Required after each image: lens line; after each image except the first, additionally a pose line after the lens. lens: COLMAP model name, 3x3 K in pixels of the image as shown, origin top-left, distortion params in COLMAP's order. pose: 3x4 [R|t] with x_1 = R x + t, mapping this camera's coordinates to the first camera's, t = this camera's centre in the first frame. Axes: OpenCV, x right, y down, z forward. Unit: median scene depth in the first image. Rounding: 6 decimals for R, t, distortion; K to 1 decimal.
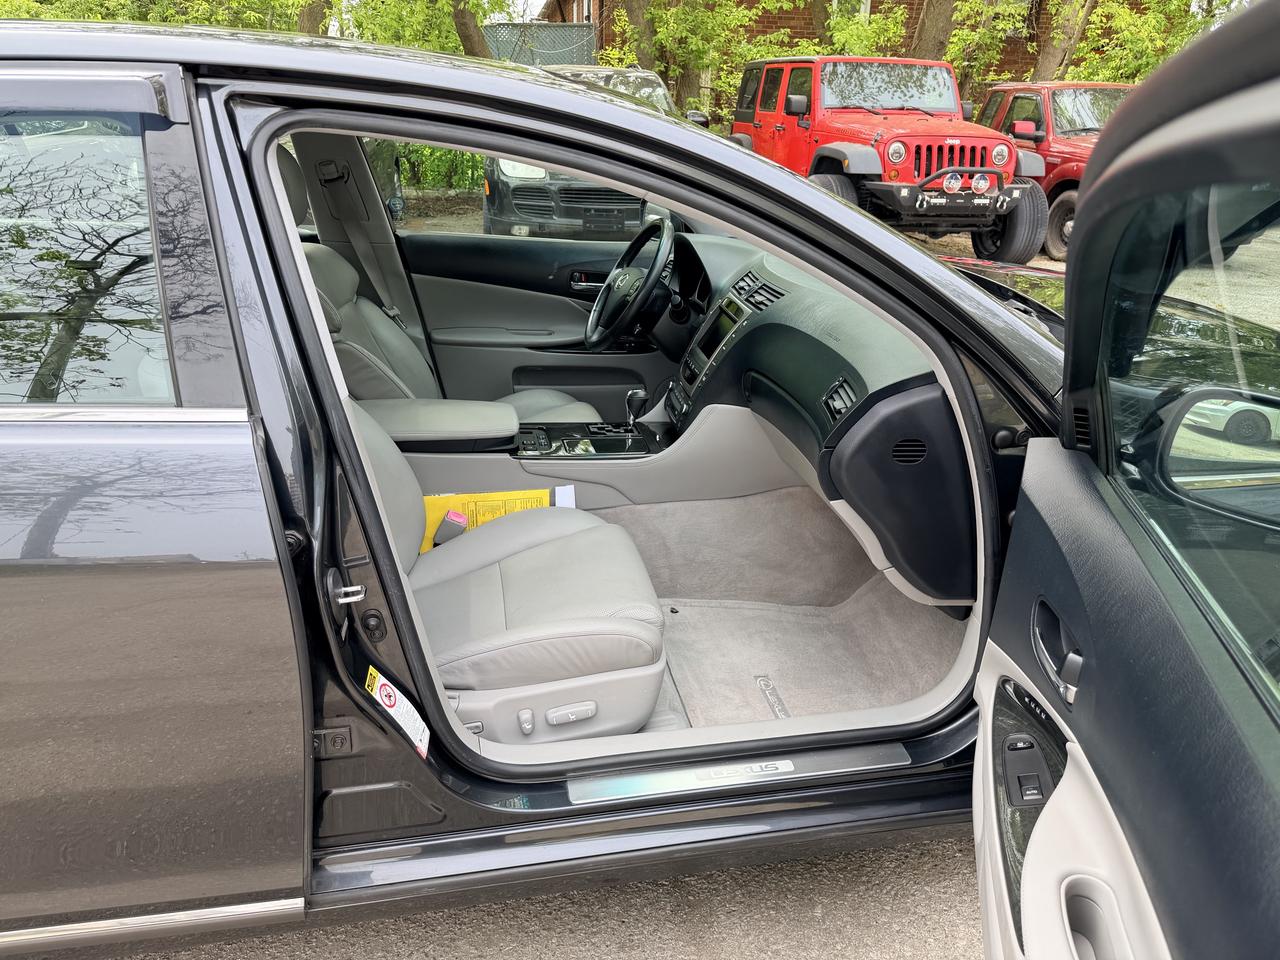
lens RADIAL K [[909.4, 0, 634.8], [0, 909.4, 479.2], [0, 0, 1]] dist [0.007027, -0.018226]
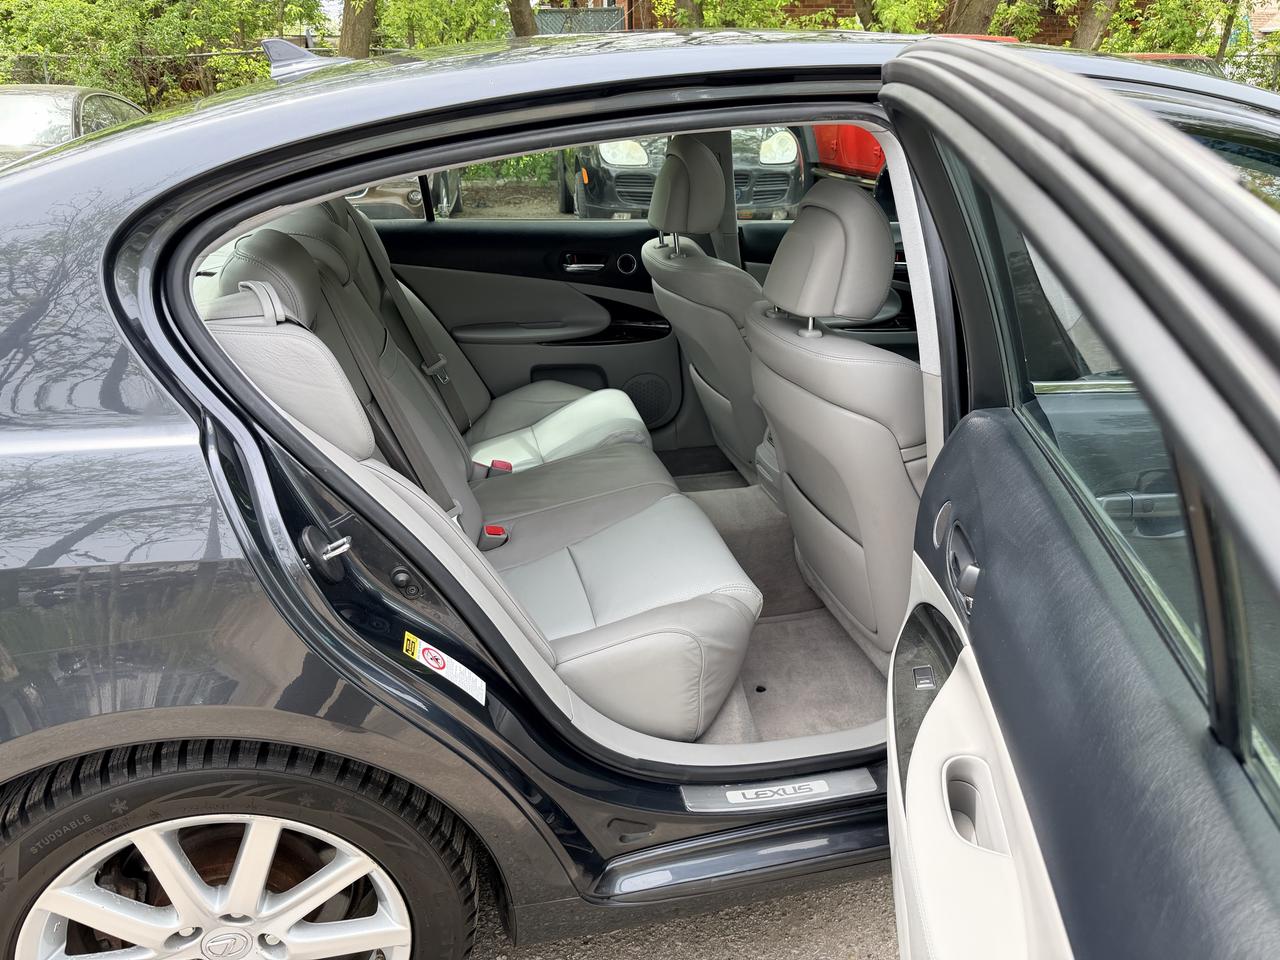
lens RADIAL K [[909.4, 0, 626.7], [0, 909.4, 482.8], [0, 0, 1]] dist [0.007027, -0.018226]
pose [[0.999301, -0.034823, 0.013568, -0.110262], [0.034548, 0.999203, 0.019973, 0.000514], [-0.014253, -0.019490, 0.999708, -0.012208]]
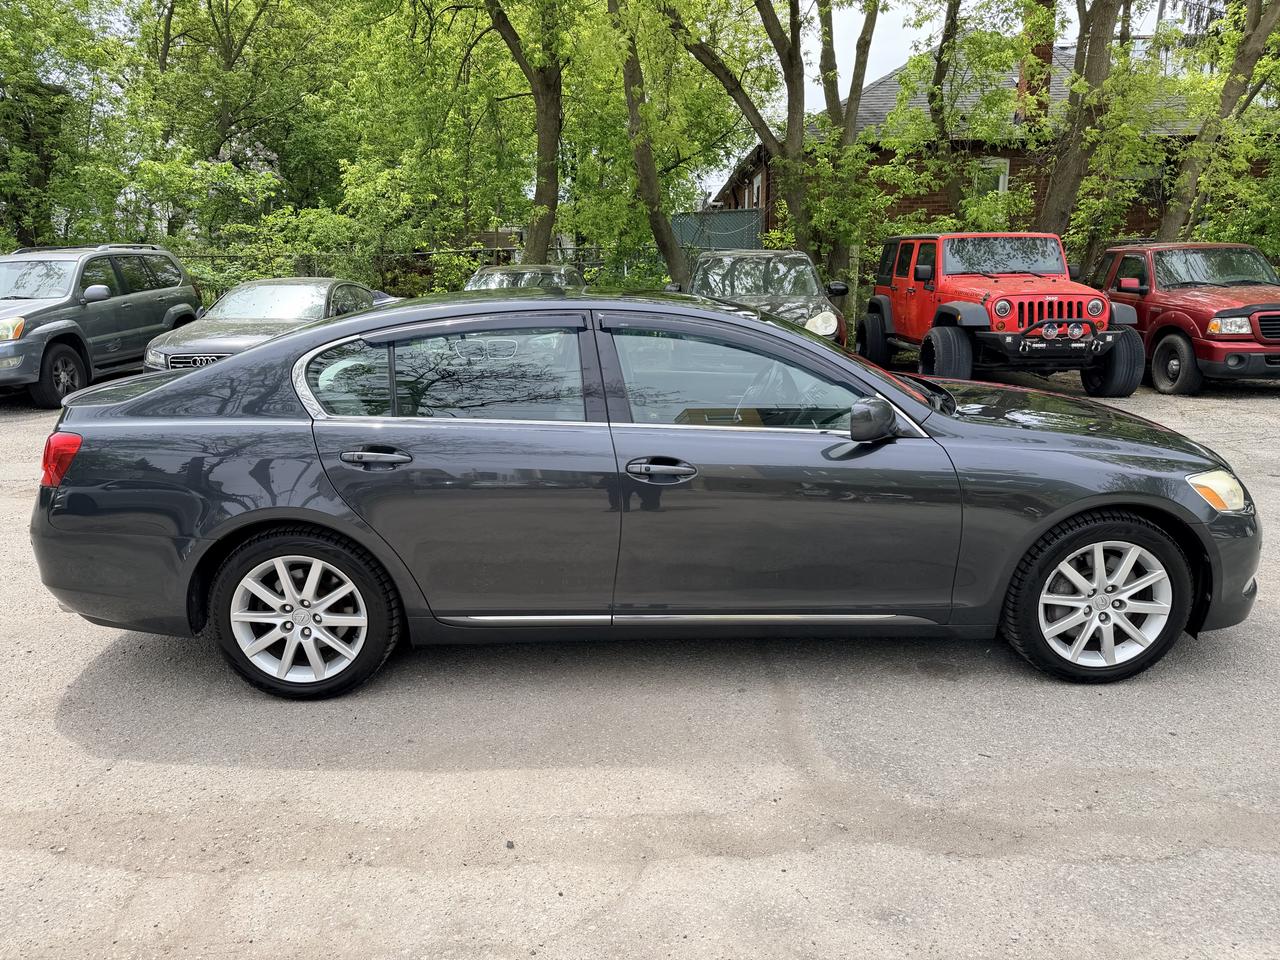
lens RADIAL K [[909.4, 0, 638.6], [0, 909.4, 466.6], [0, 0, 1]] dist [0.007027, -0.018226]
pose [[0.983290, 0.003245, -0.182019, 0.023546], [-0.034241, 0.985292, -0.167414, 0.064040], [0.178799, 0.170849, 0.968938, -0.208975]]
